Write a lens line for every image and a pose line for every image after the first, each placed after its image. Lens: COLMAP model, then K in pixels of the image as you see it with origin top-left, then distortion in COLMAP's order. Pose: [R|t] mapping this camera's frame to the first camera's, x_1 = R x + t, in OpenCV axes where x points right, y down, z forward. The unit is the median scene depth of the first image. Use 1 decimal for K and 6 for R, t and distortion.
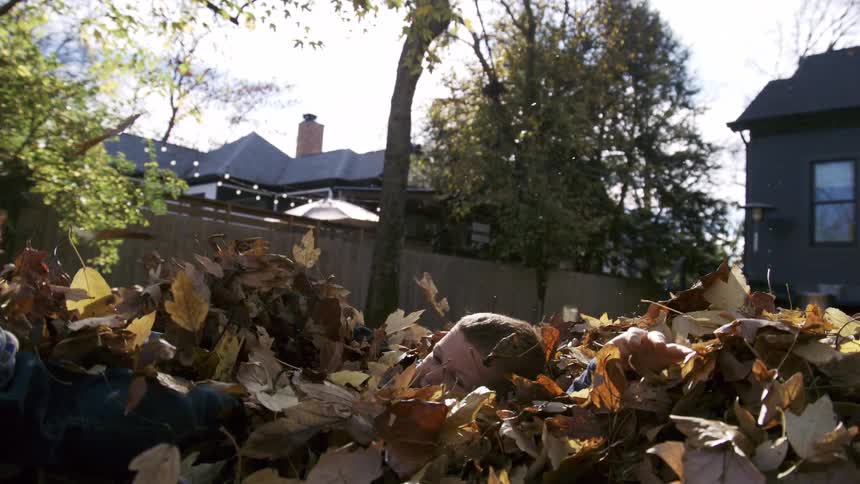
lens RADIAL K [[729.2, 0, 438.7], [0, 729.2, 243.3], [0, 0, 1]] dist [-0.091038, 0.075334]
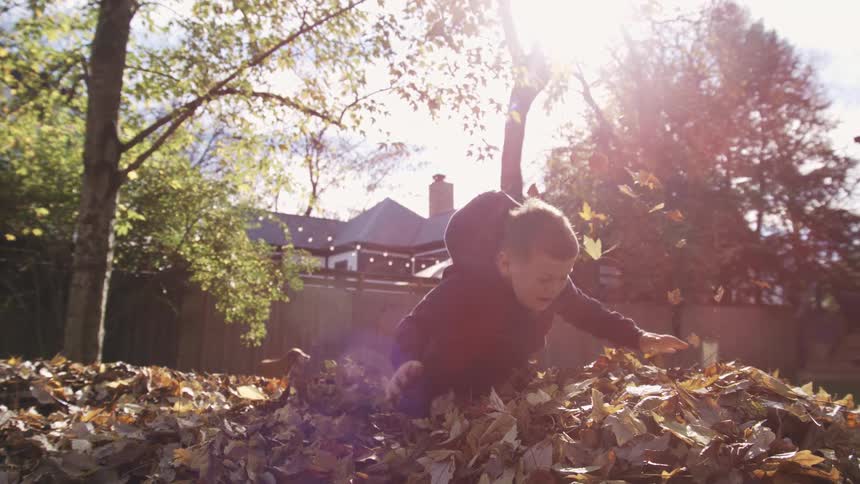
lens RADIAL K [[729.2, 0, 438.7], [0, 729.2, 243.3], [0, 0, 1]] dist [-0.091038, 0.075334]
pose [[0.976132, -0.100986, -0.192271, 0.028337], [0.088079, 0.993319, -0.074556, -0.004924], [0.198516, 0.055842, 0.978506, -0.037873]]
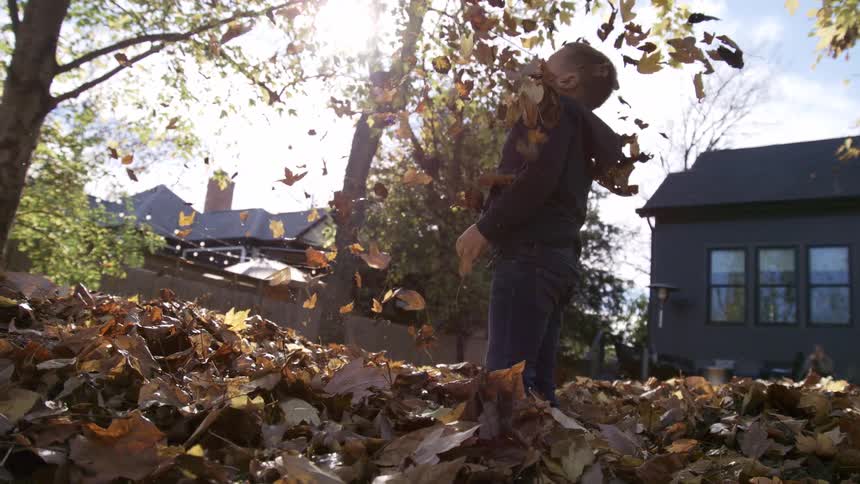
lens RADIAL K [[729.2, 0, 438.7], [0, 729.2, 243.3], [0, 0, 1]] dist [-0.091038, 0.075334]
pose [[0.985798, 0.058212, 0.157522, -0.070182], [-0.043811, 0.994664, -0.093404, 0.001143], [-0.162118, 0.085177, 0.983088, -0.037746]]
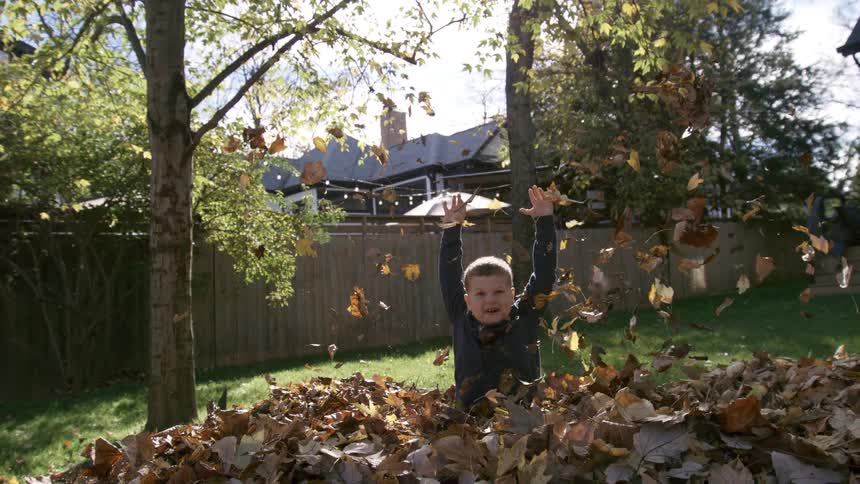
lens RADIAL K [[729.2, 0, 438.7], [0, 729.2, 243.3], [0, 0, 1]] dist [-0.091038, 0.075334]
pose [[0.982362, -0.151080, -0.110182, -0.059458], [0.155875, 0.987112, 0.036245, -0.028540], [0.103286, -0.052781, 0.993250, -0.015915]]
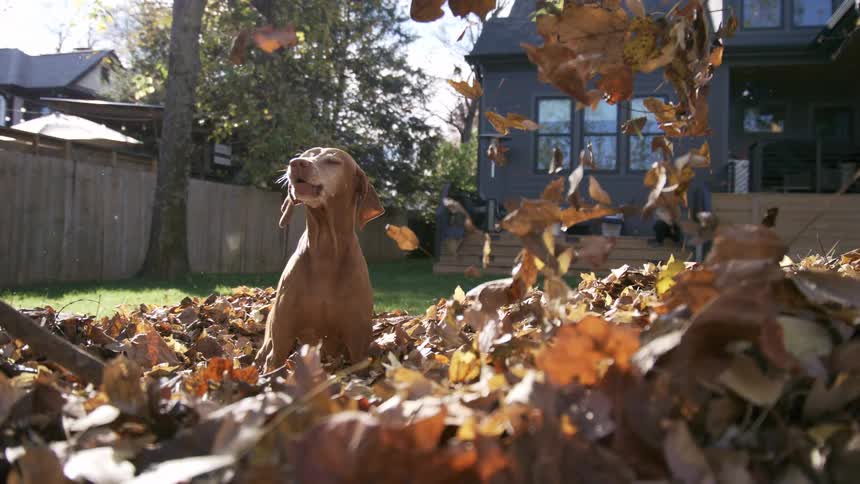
lens RADIAL K [[729.2, 0, 438.7], [0, 729.2, 243.3], [0, 0, 1]] dist [-0.091038, 0.075334]
pose [[0.886275, -0.036067, 0.461754, -0.145435], [-0.017717, 0.993594, 0.111615, -0.011382], [-0.462821, -0.107103, 0.879958, 0.042922]]
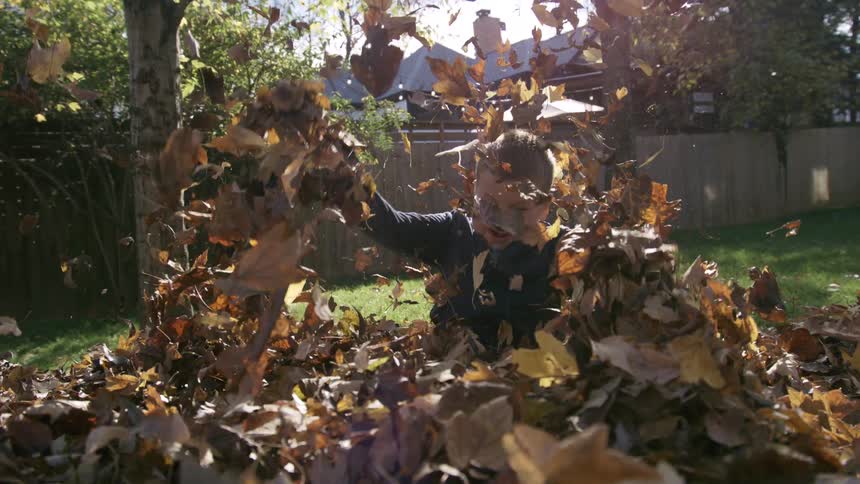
lens RADIAL K [[729.2, 0, 438.7], [0, 729.2, 243.3], [0, 0, 1]] dist [-0.091038, 0.075334]
pose [[0.954624, -0.135947, -0.264976, -0.047626], [0.173969, 0.976701, 0.125654, -0.015112], [0.241720, -0.166050, 0.956033, 0.047039]]
